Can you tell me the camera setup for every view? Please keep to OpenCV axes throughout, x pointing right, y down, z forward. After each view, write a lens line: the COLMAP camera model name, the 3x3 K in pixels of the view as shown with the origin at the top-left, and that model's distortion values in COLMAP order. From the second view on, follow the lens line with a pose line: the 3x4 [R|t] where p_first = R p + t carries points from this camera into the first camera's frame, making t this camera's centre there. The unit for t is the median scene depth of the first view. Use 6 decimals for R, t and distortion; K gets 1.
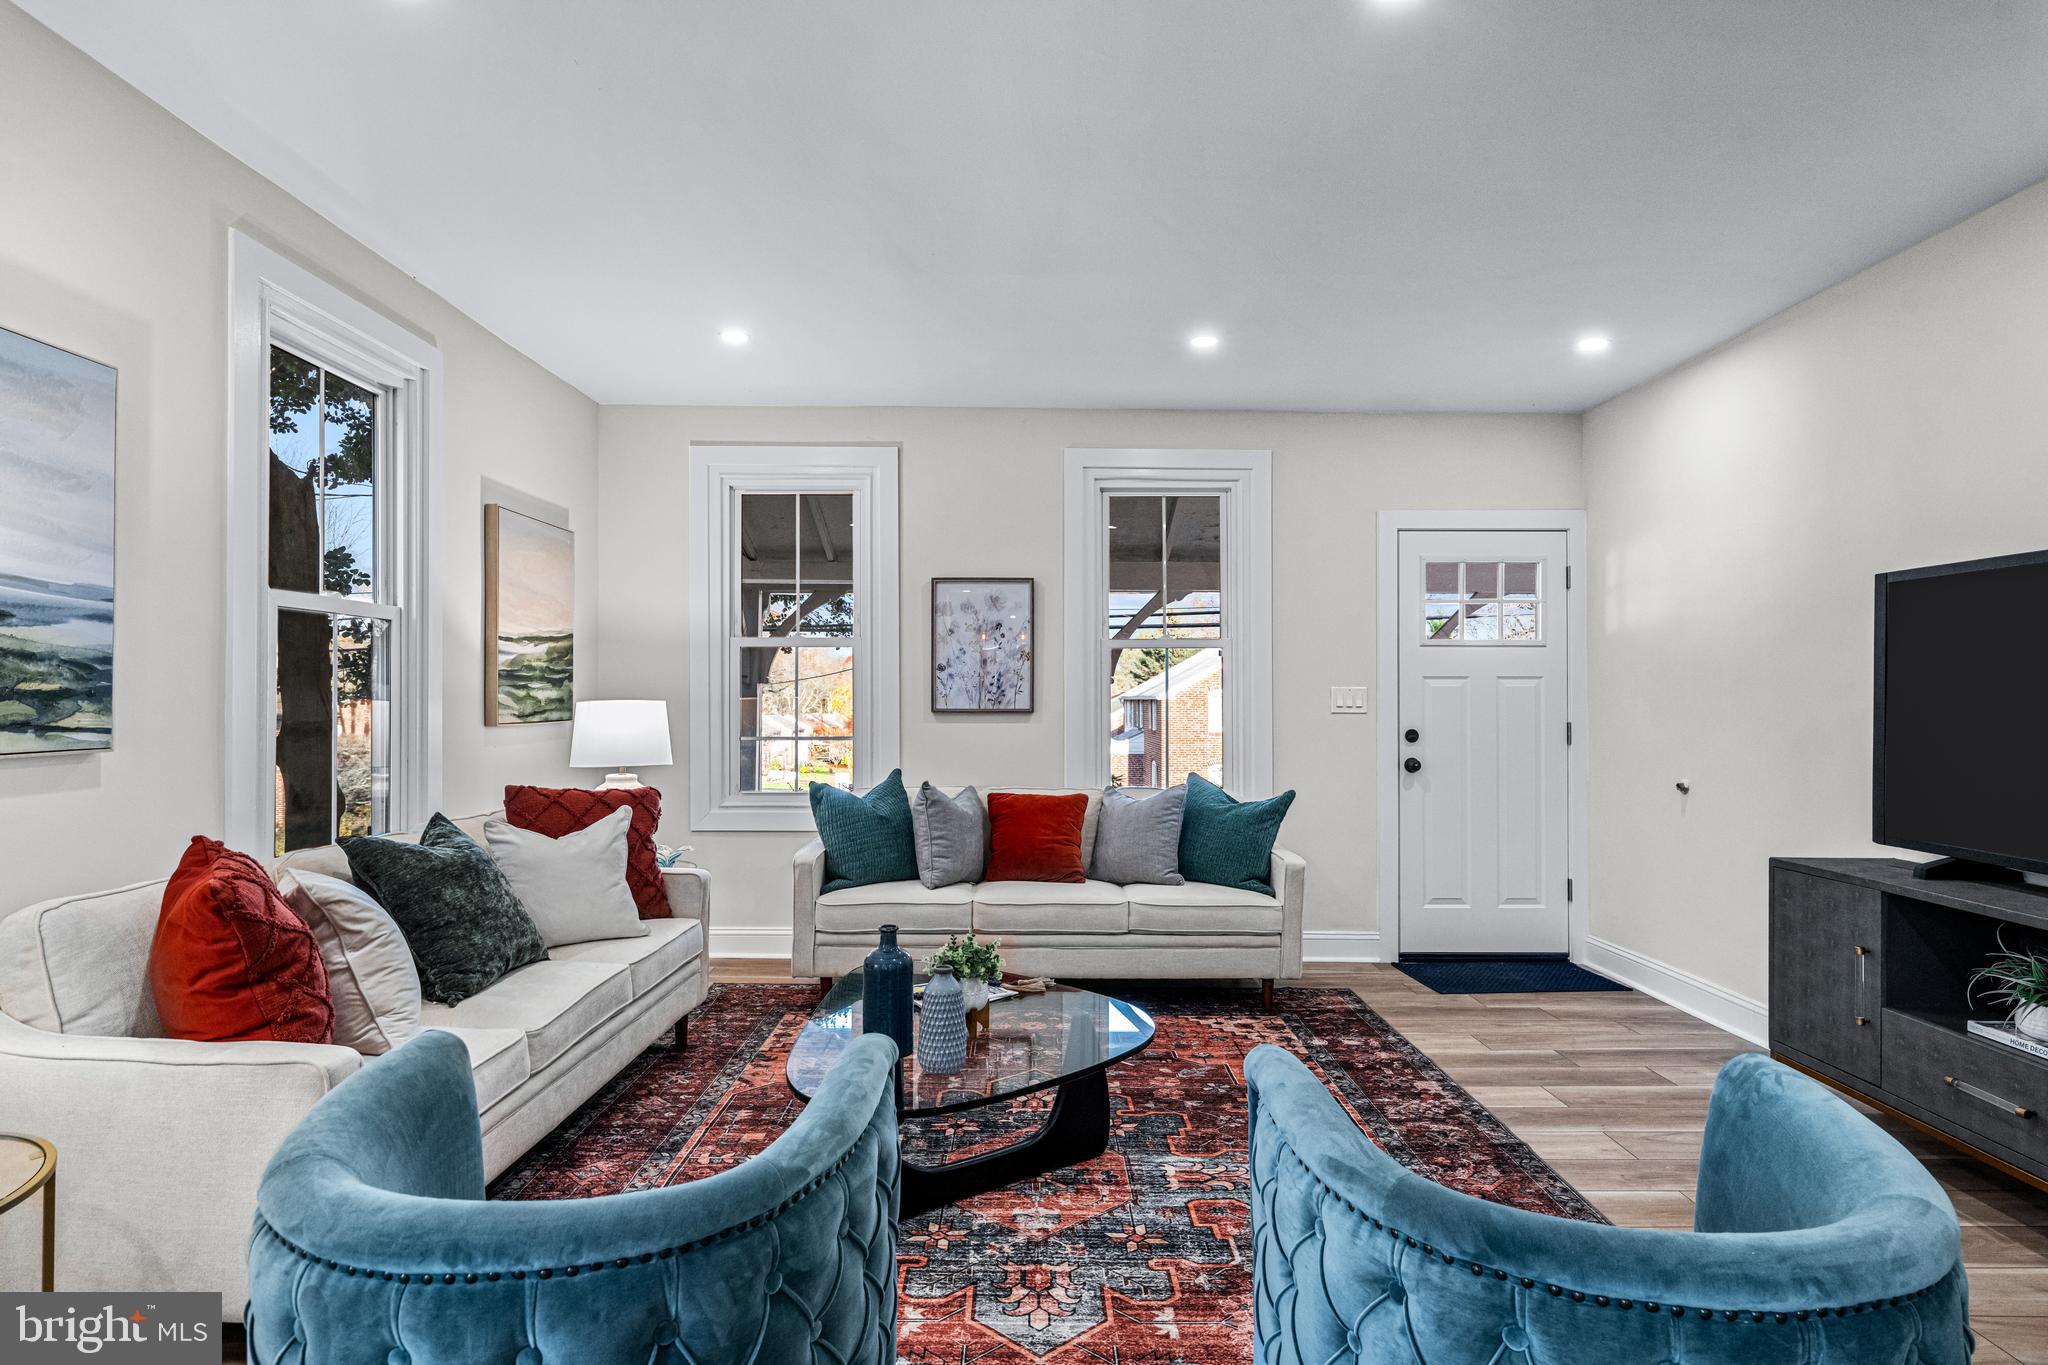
lens RADIAL K [[1073.0, 0, 1025.7], [0, 1073.0, 692.0], [0, 0, 1]] dist [0.003133, -0.000446]
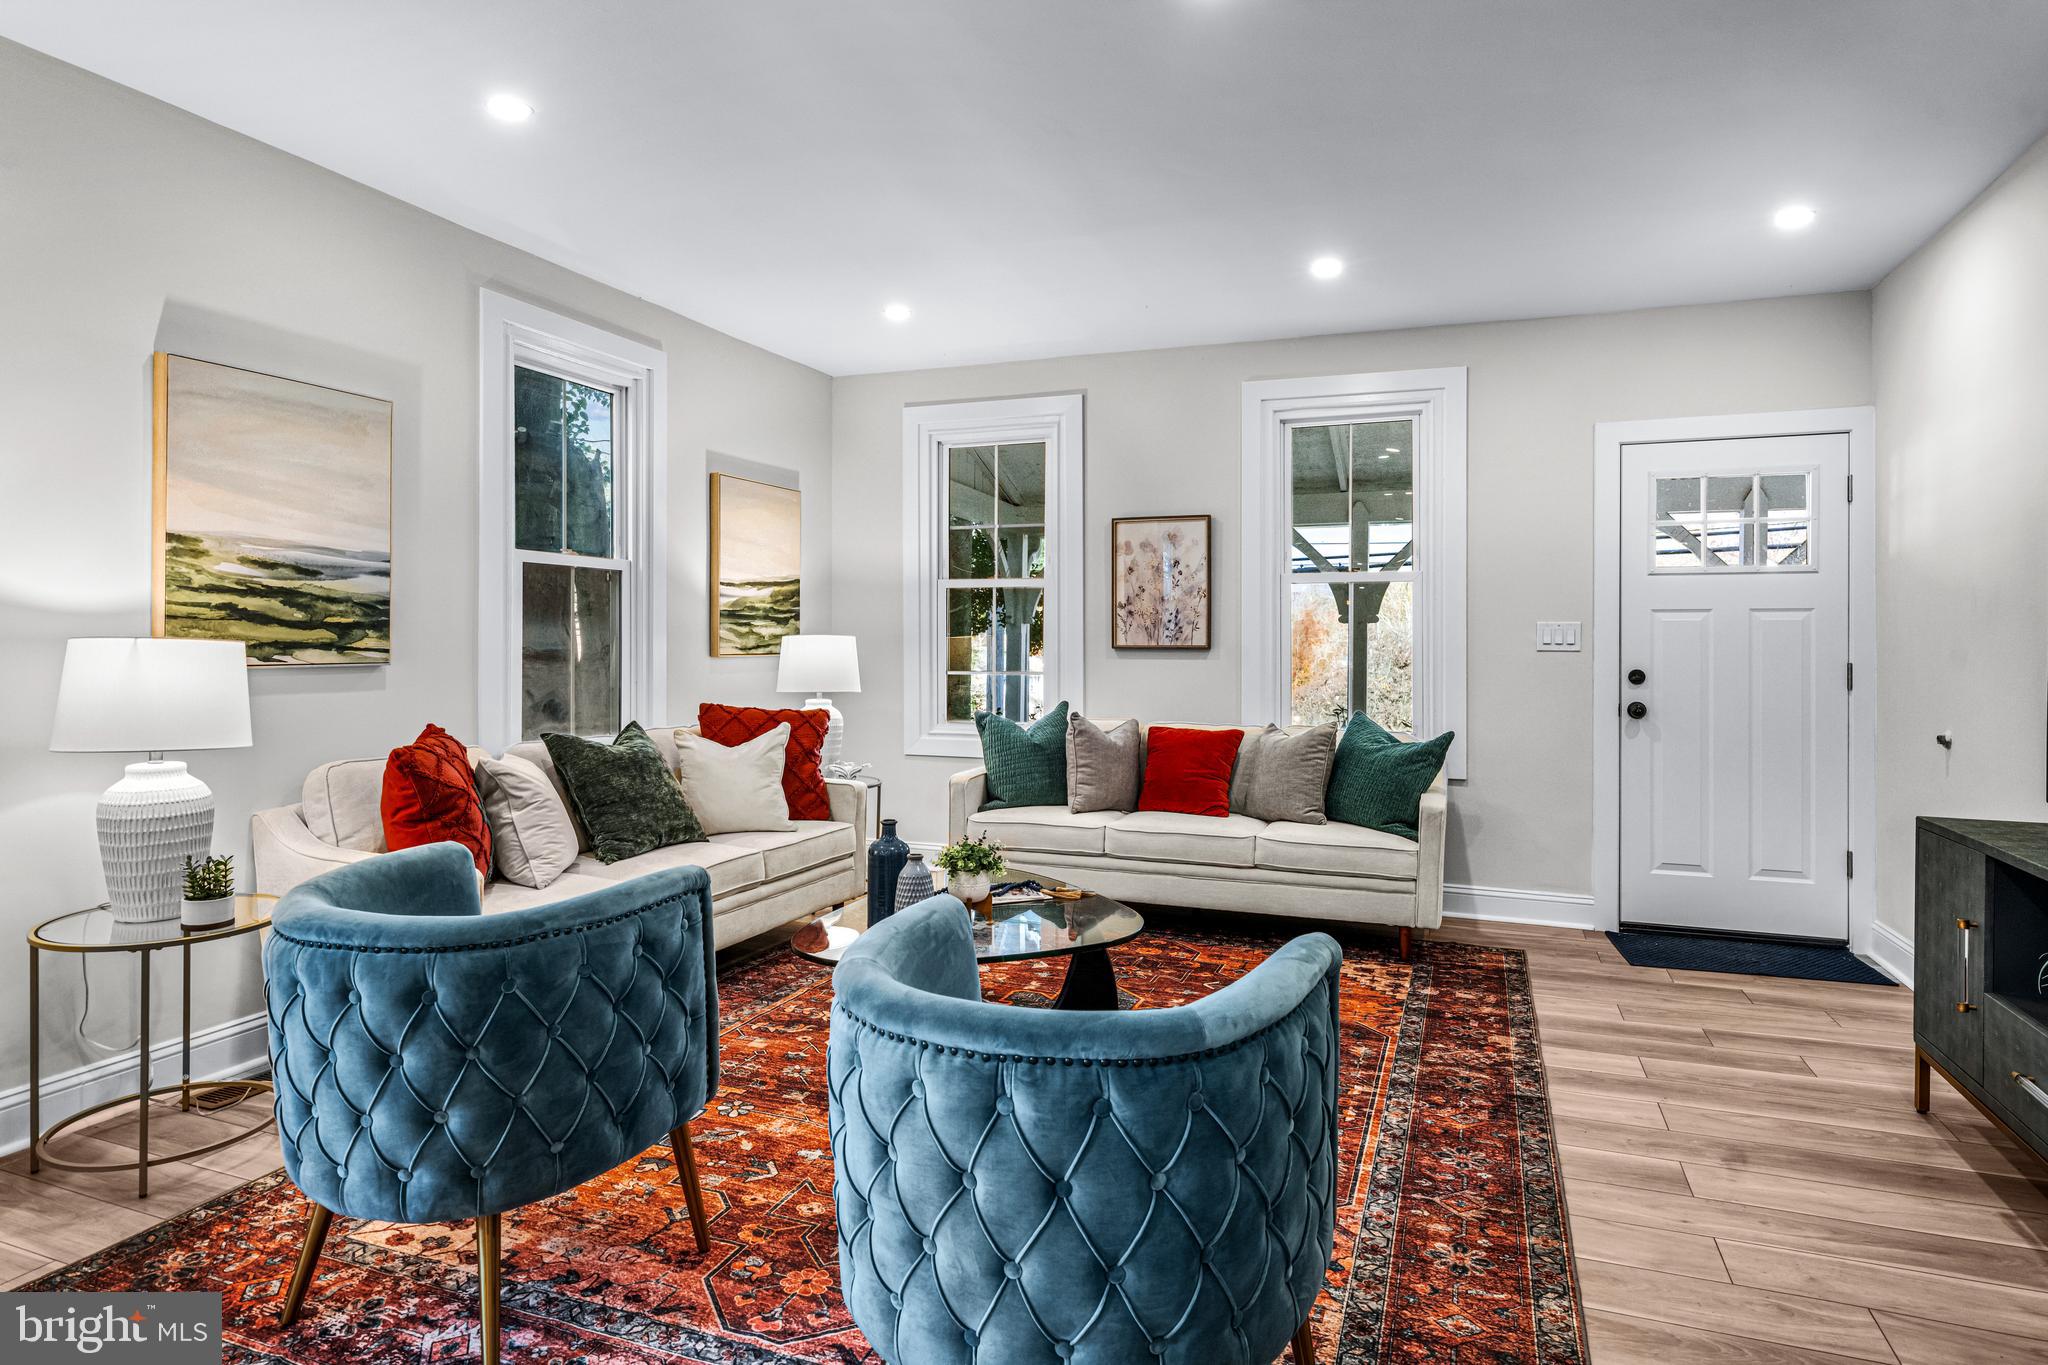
lens RADIAL K [[1153.0, 0, 1025.6], [0, 1153.0, 643.3], [0, 0, 1]] dist [0.004197, 0.000729]
pose [[0.931398, 0.001500, -0.363998, 0.328036], [0.000291, 0.999988, 0.004866, 0.011484], [0.364001, -0.004639, 0.931387, -0.090585]]
